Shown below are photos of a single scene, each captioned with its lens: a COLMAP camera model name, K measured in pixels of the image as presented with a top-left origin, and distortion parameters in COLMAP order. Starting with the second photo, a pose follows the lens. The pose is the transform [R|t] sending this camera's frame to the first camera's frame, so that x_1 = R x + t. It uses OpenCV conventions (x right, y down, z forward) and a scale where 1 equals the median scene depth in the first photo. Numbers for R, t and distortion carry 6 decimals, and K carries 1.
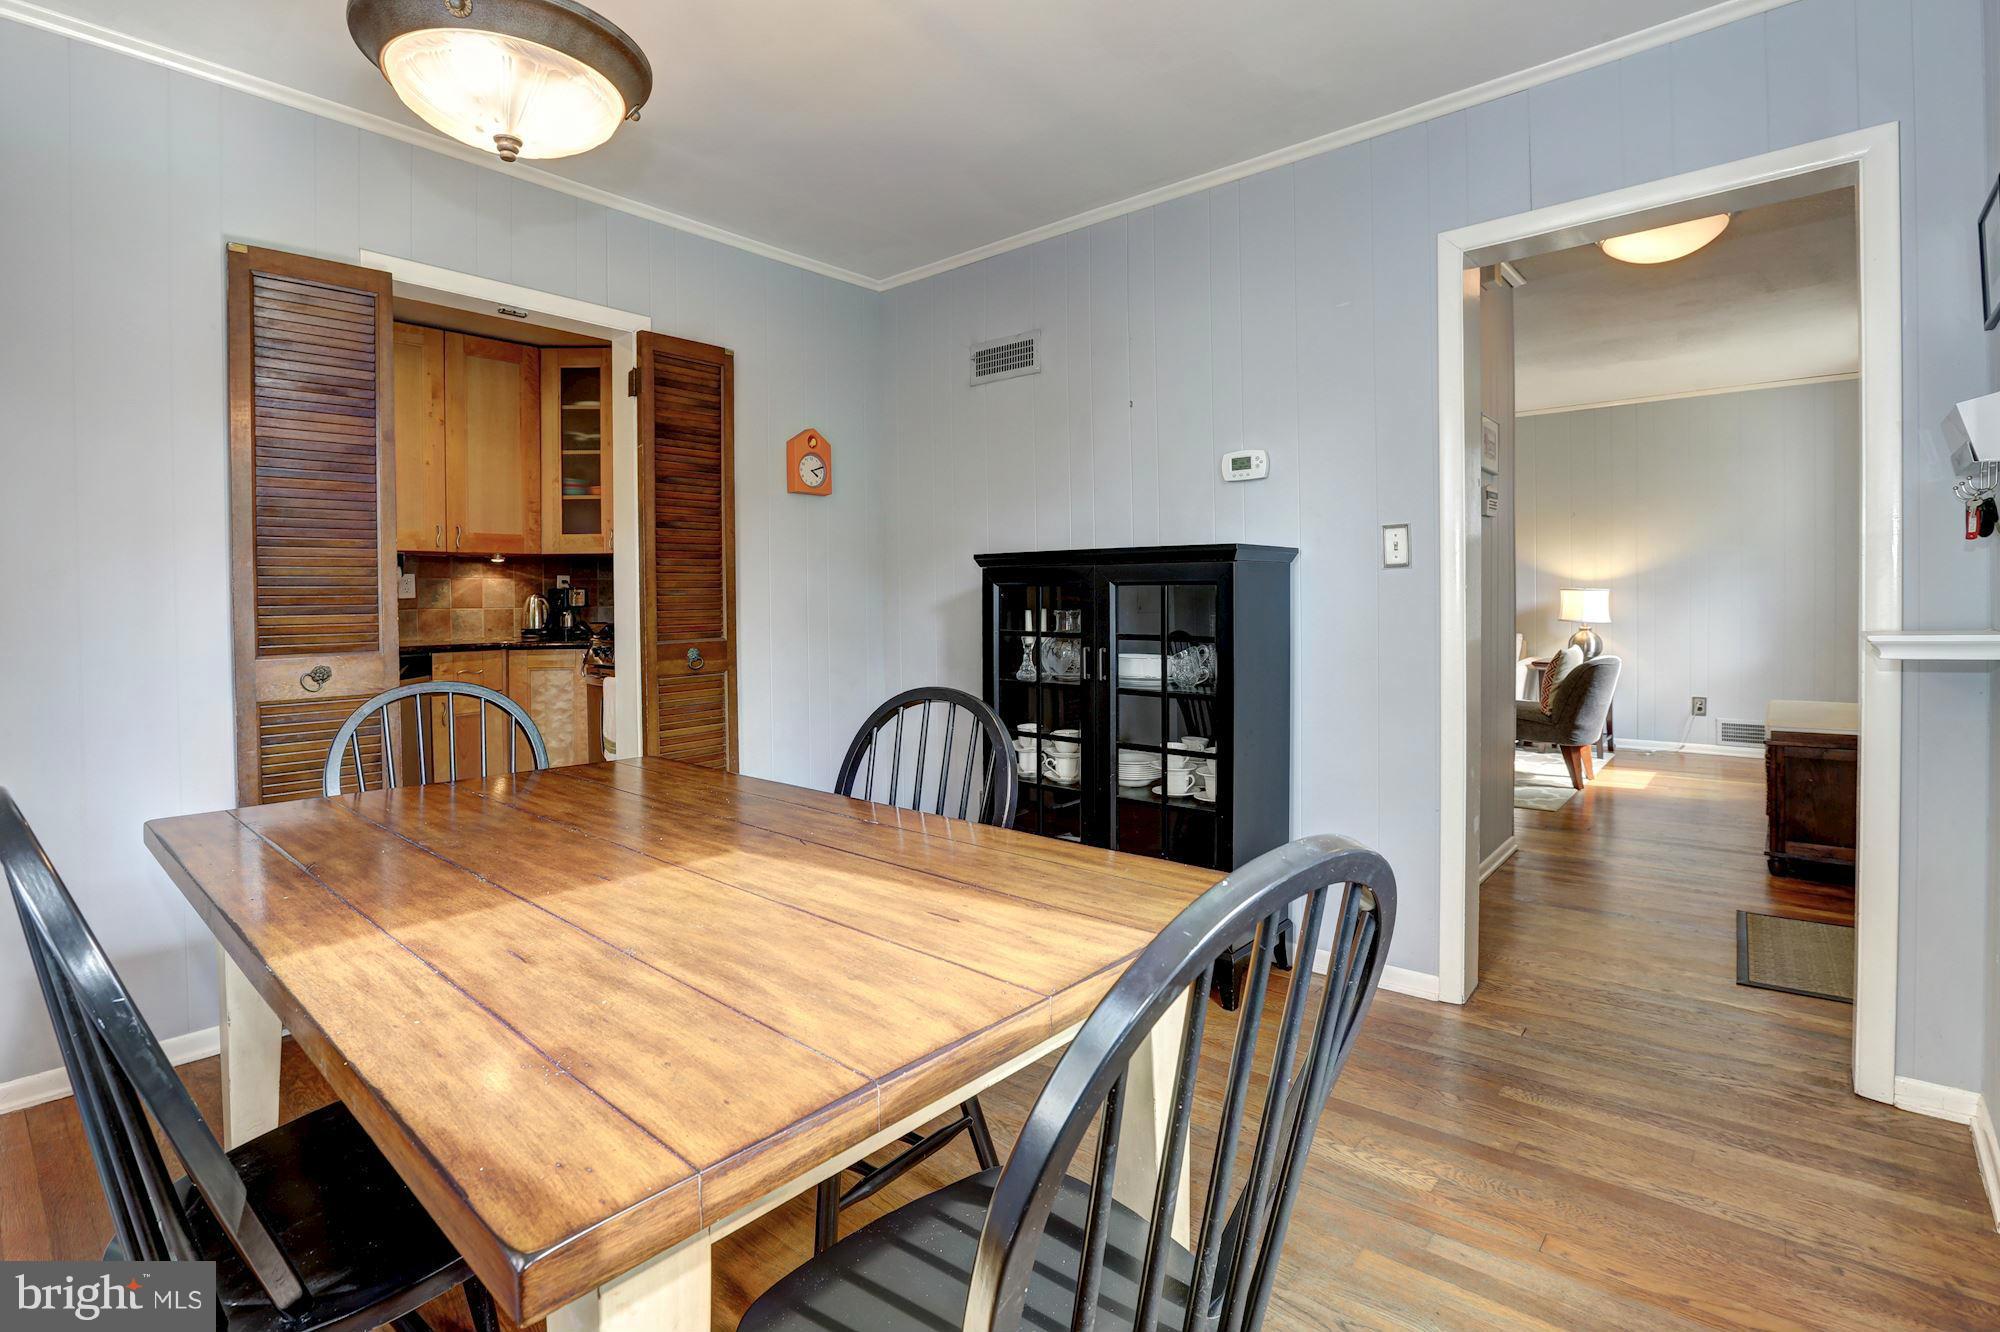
lens RADIAL K [[937.2, 0, 1002.9], [0, 937.2, 609.1], [0, 0, 1]] dist [-0.053004, 0.019637]
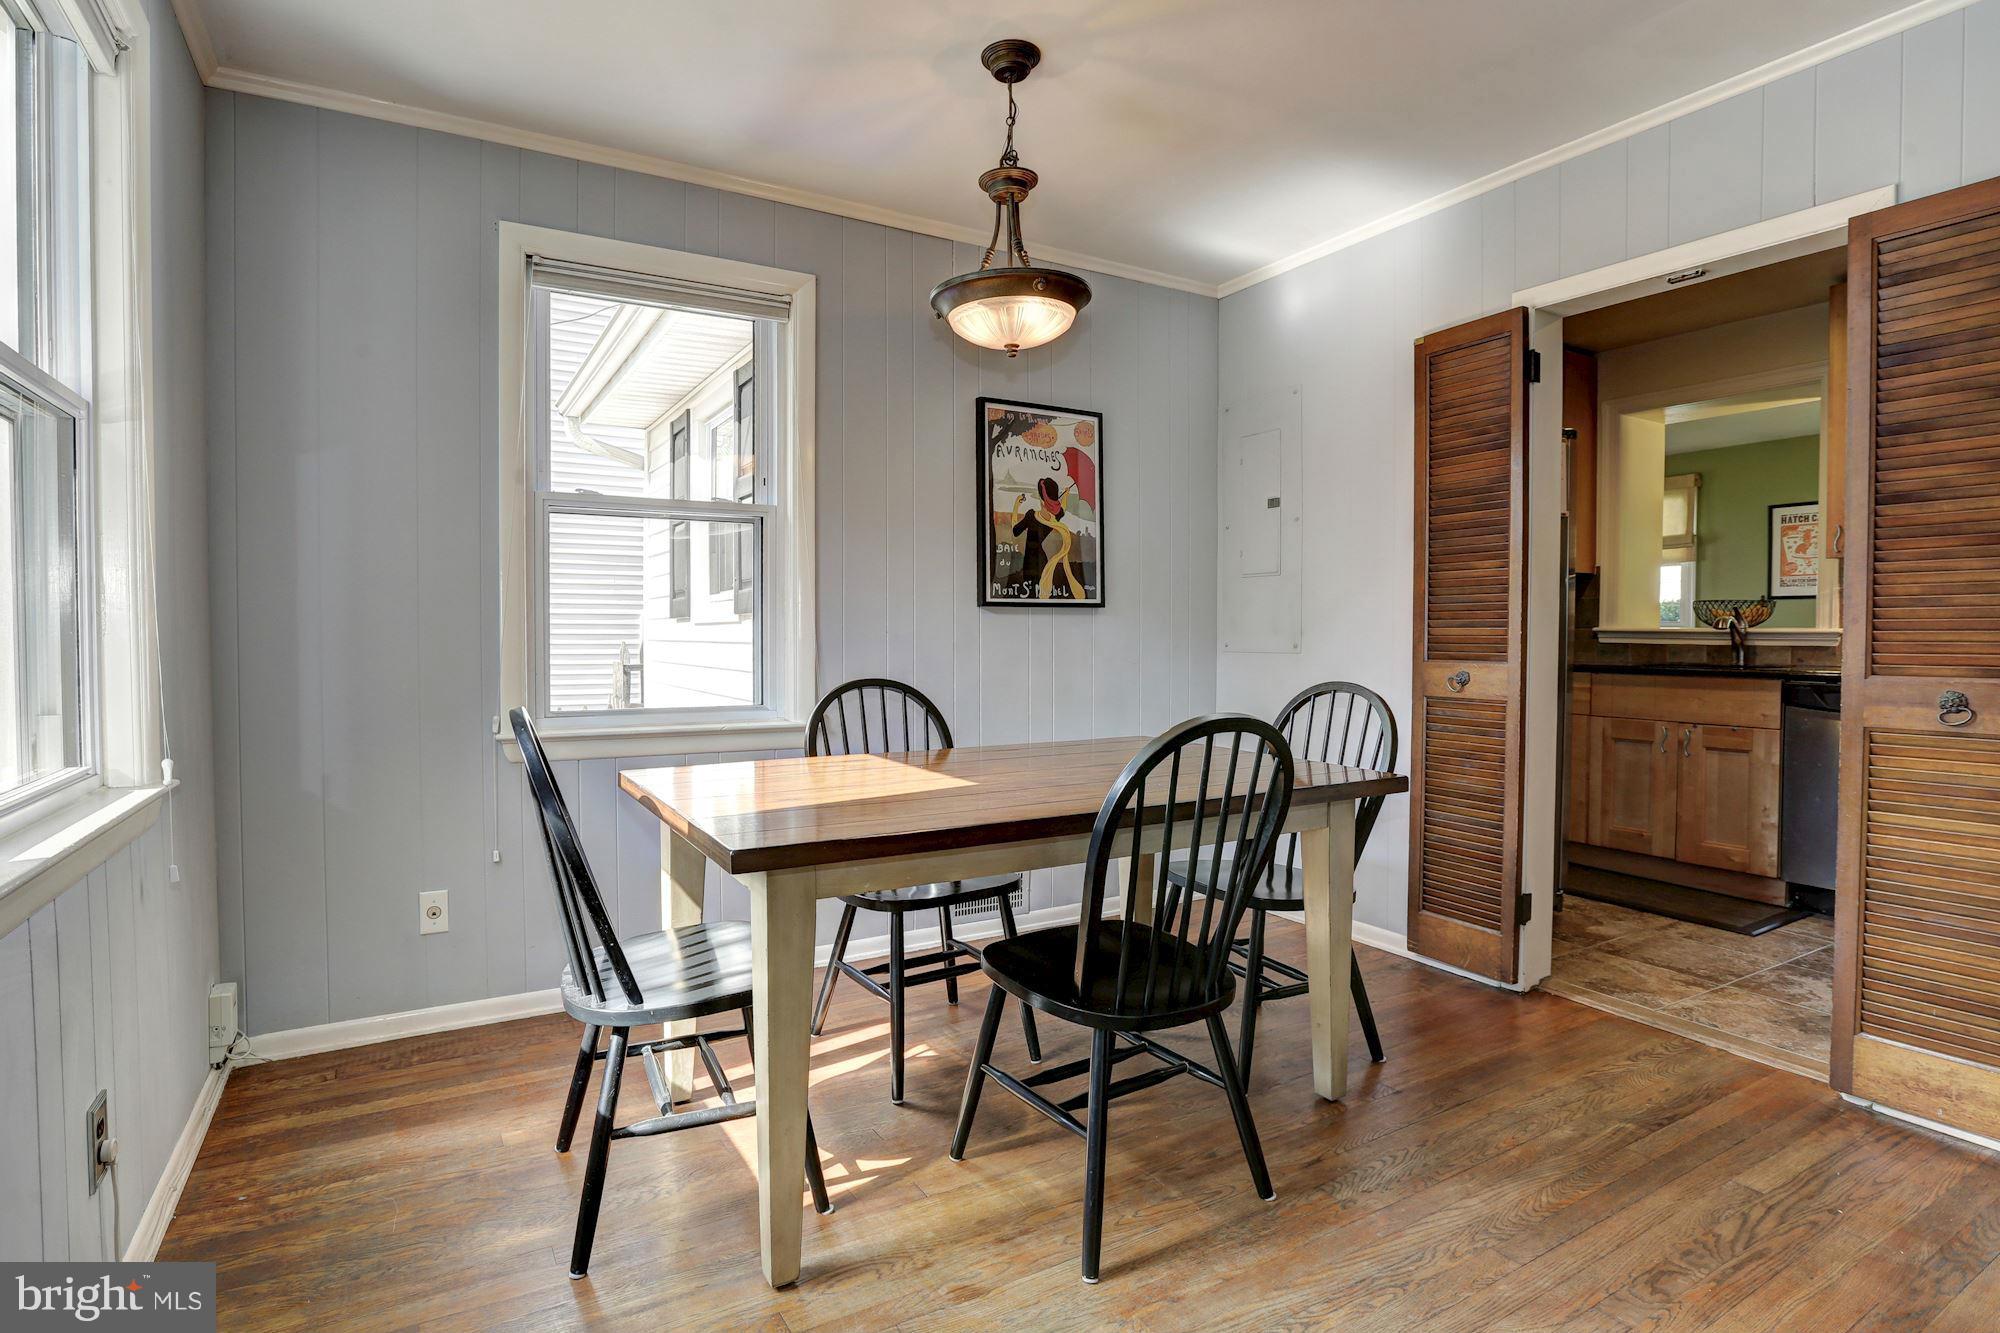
lens RADIAL K [[980.5, 0, 943.7], [0, 980.5, 659.8], [0, 0, 1]] dist [-0.003026, -0.000467]
pose [[-0.340694, 0.038925, -0.939368, 0.333832], [-0.009592, 0.998947, 0.044873, -0.001082], [0.940125, 0.024298, -0.339962, 0.411479]]
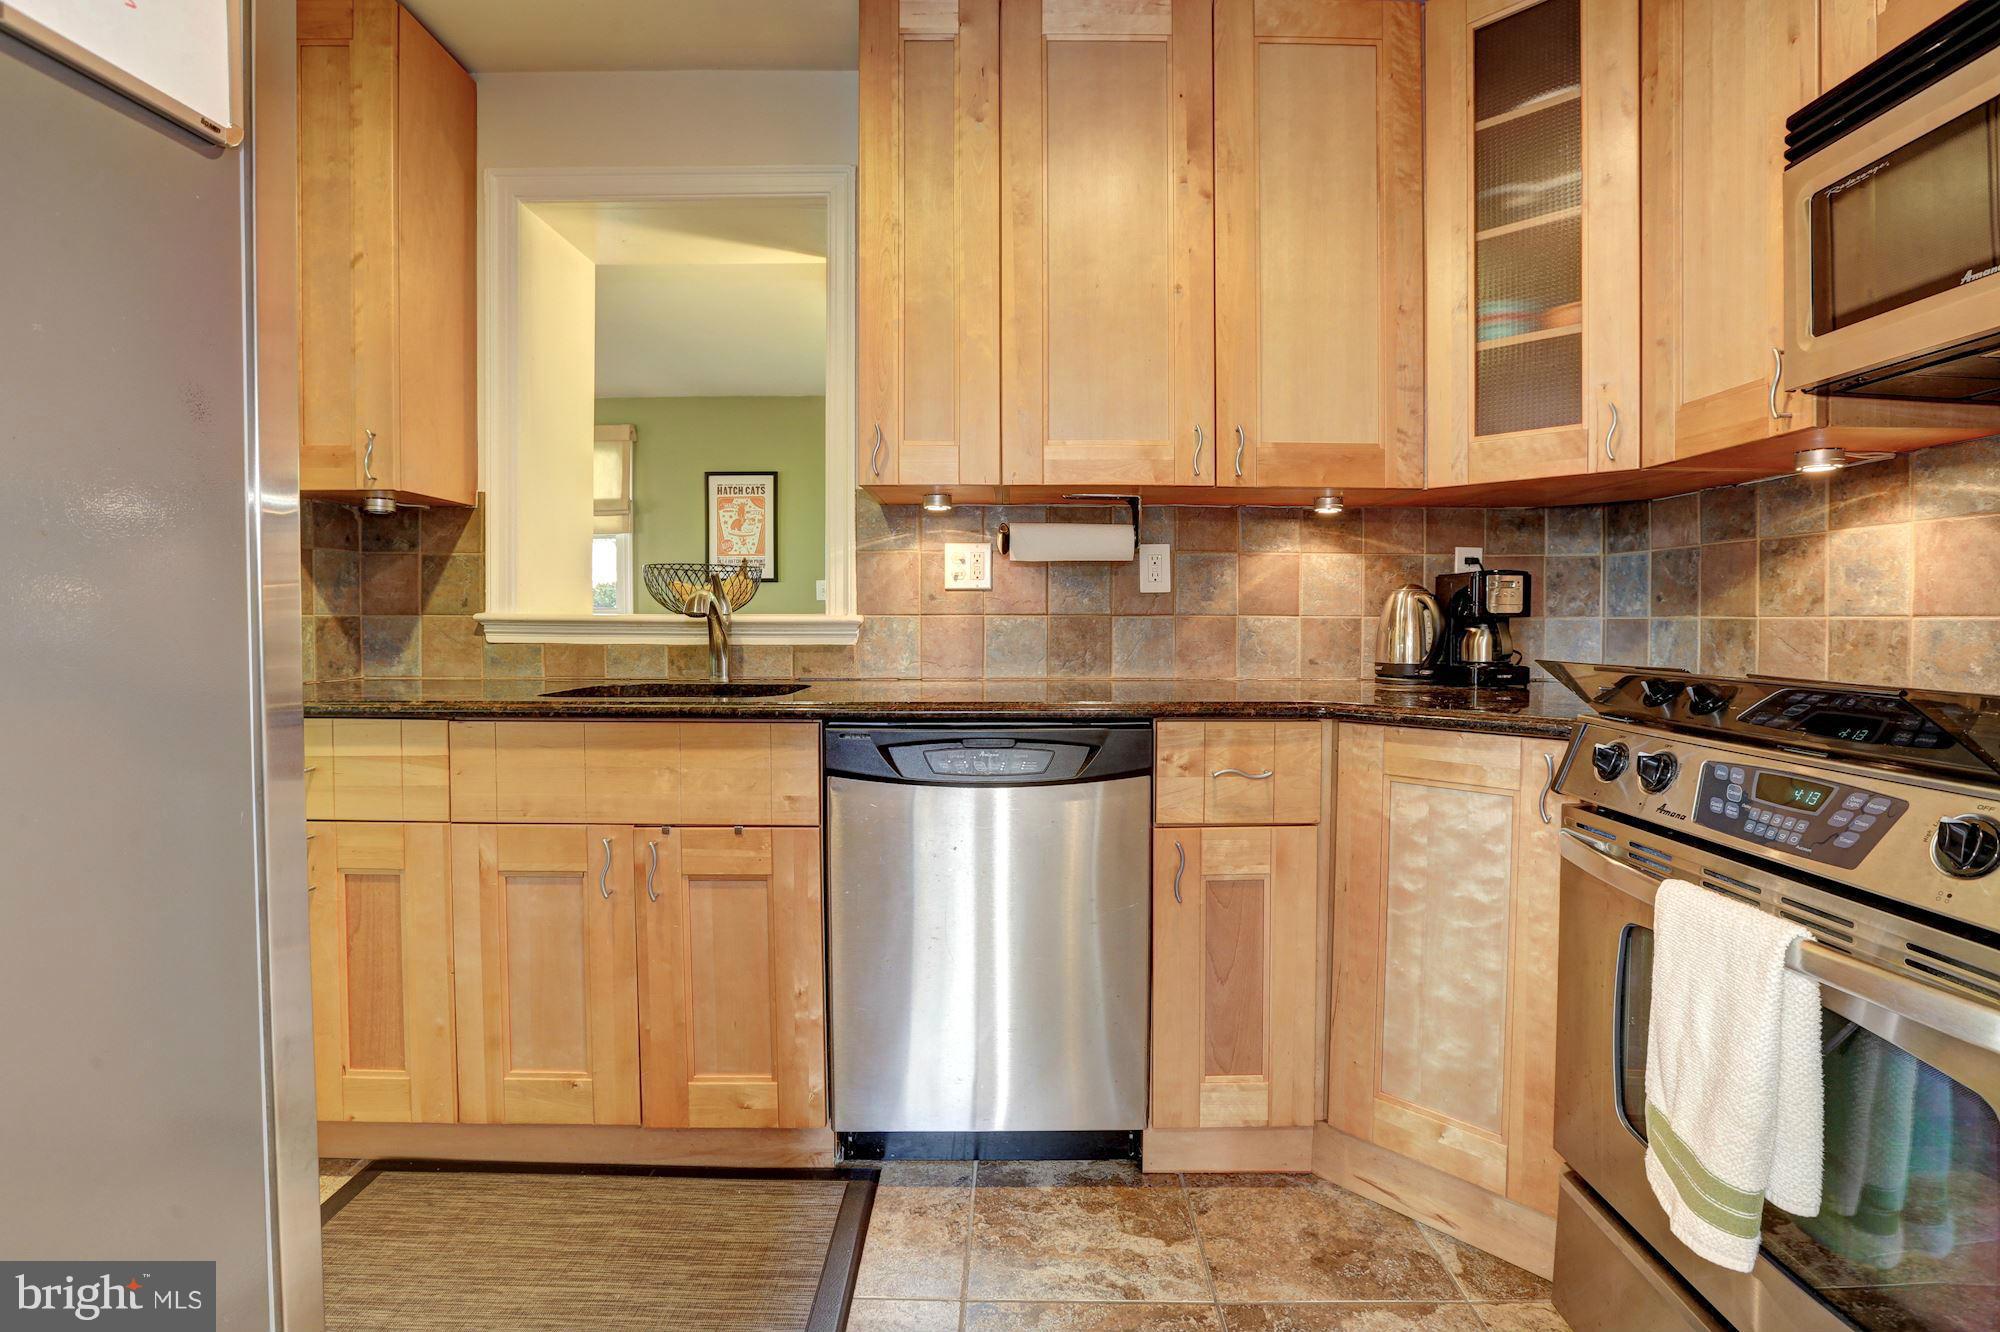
lens RADIAL K [[934.5, 0, 1046.4], [0, 934.5, 639.0], [0, 0, 1]] dist [-0.052370, 0.022002]
pose [[0.670930, 0.026591, -0.741044, -0.305116], [-0.016476, 0.999645, 0.020953, 0.003080], [0.741338, -0.001849, 0.671129, 0.601011]]
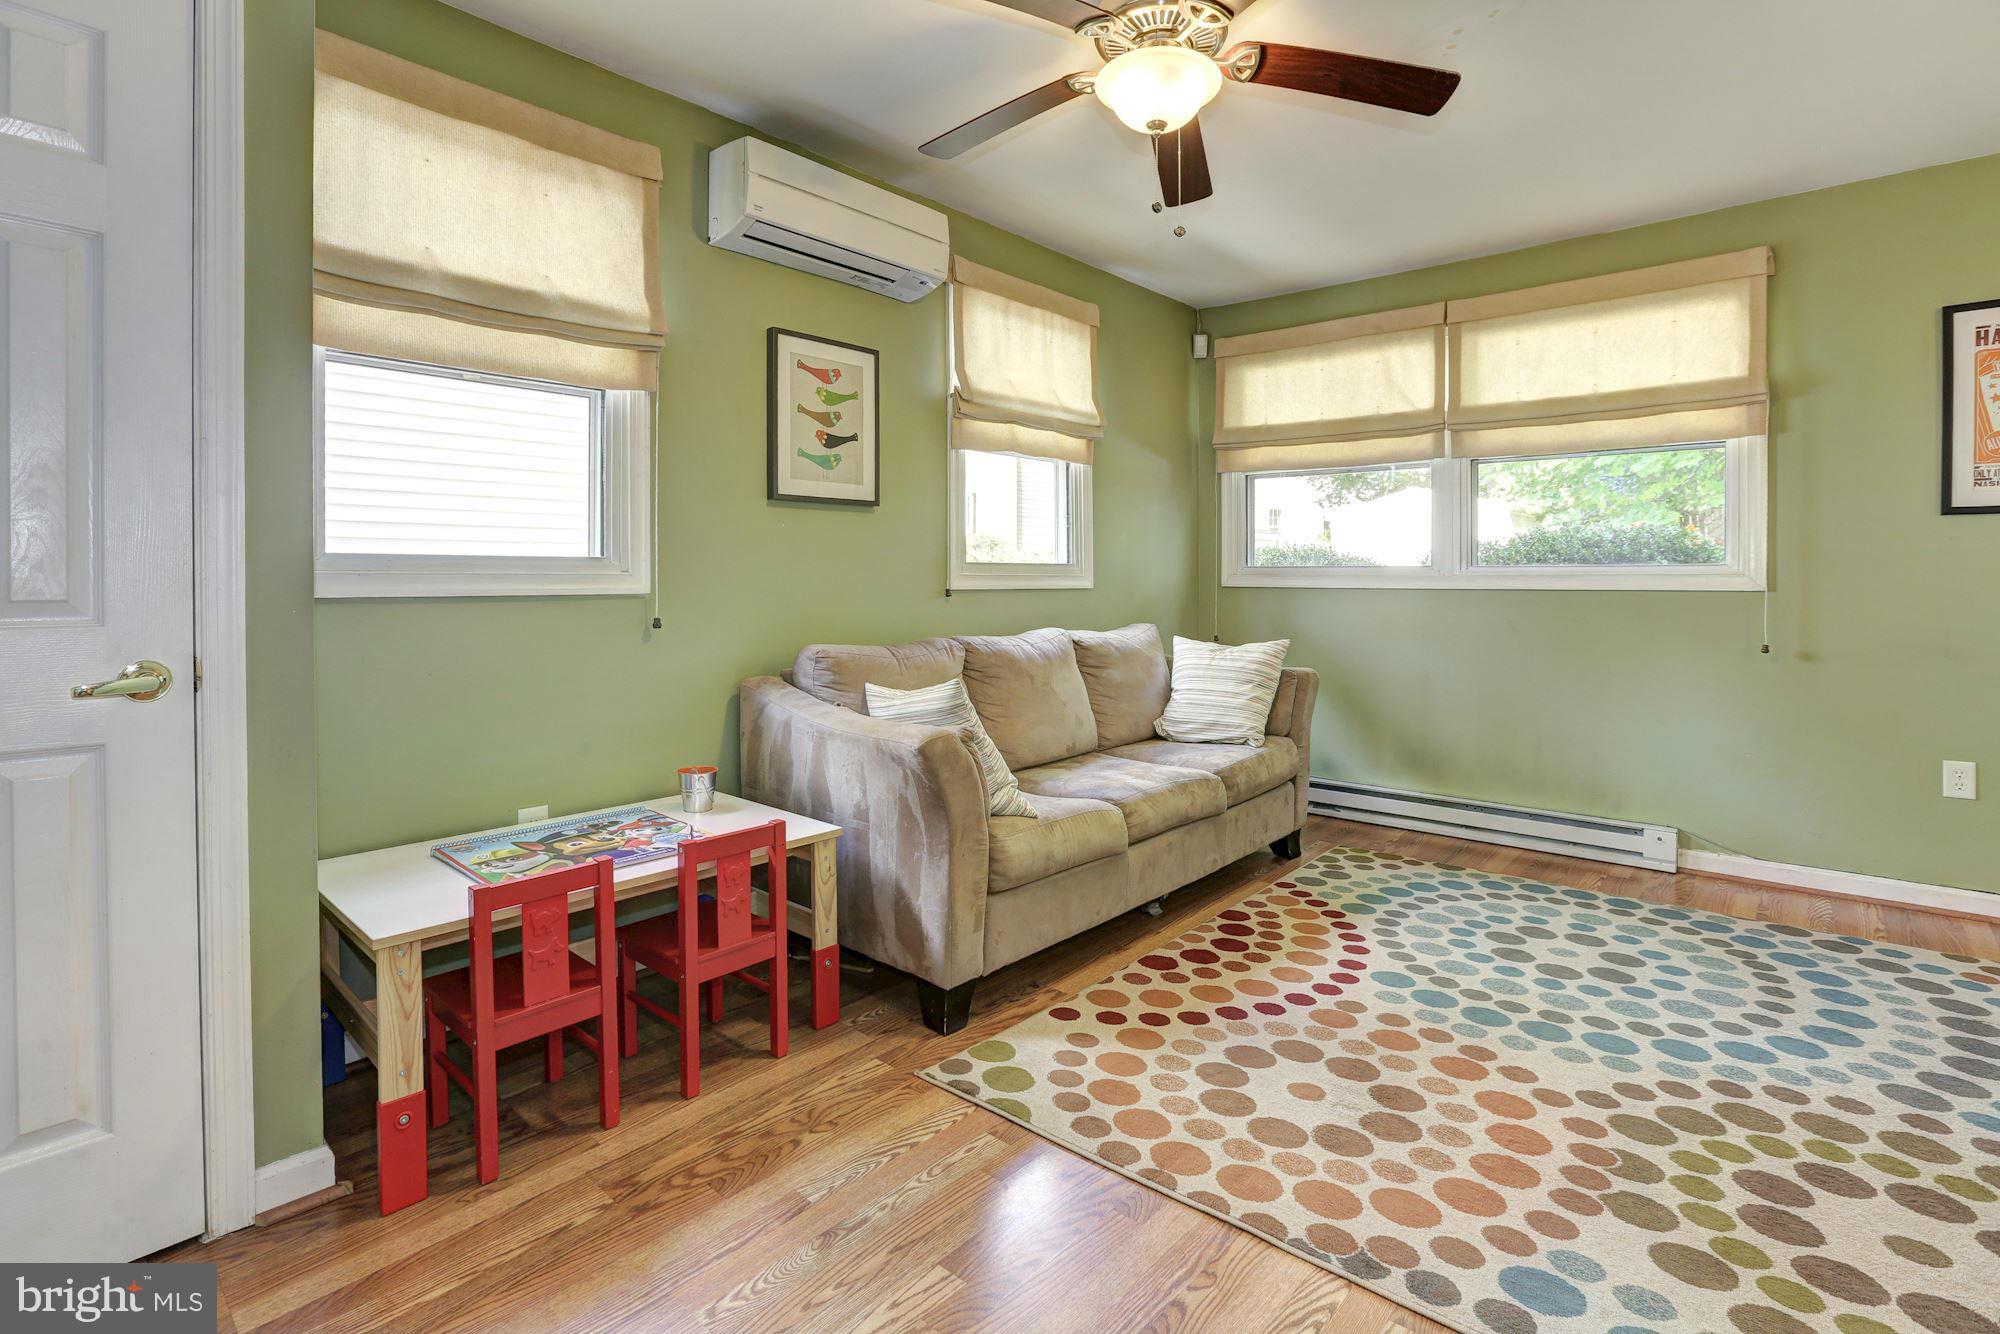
lens RADIAL K [[980.5, 0, 998.0], [0, 980.5, 589.8], [0, 0, 1]] dist [-0.055582, 0.019092]
pose [[-0.006656, 0.025357, -0.999656, -0.834493], [-0.015416, 0.999557, 0.025457, 0.007222], [0.999859, 0.015580, -0.006262, 0.436725]]
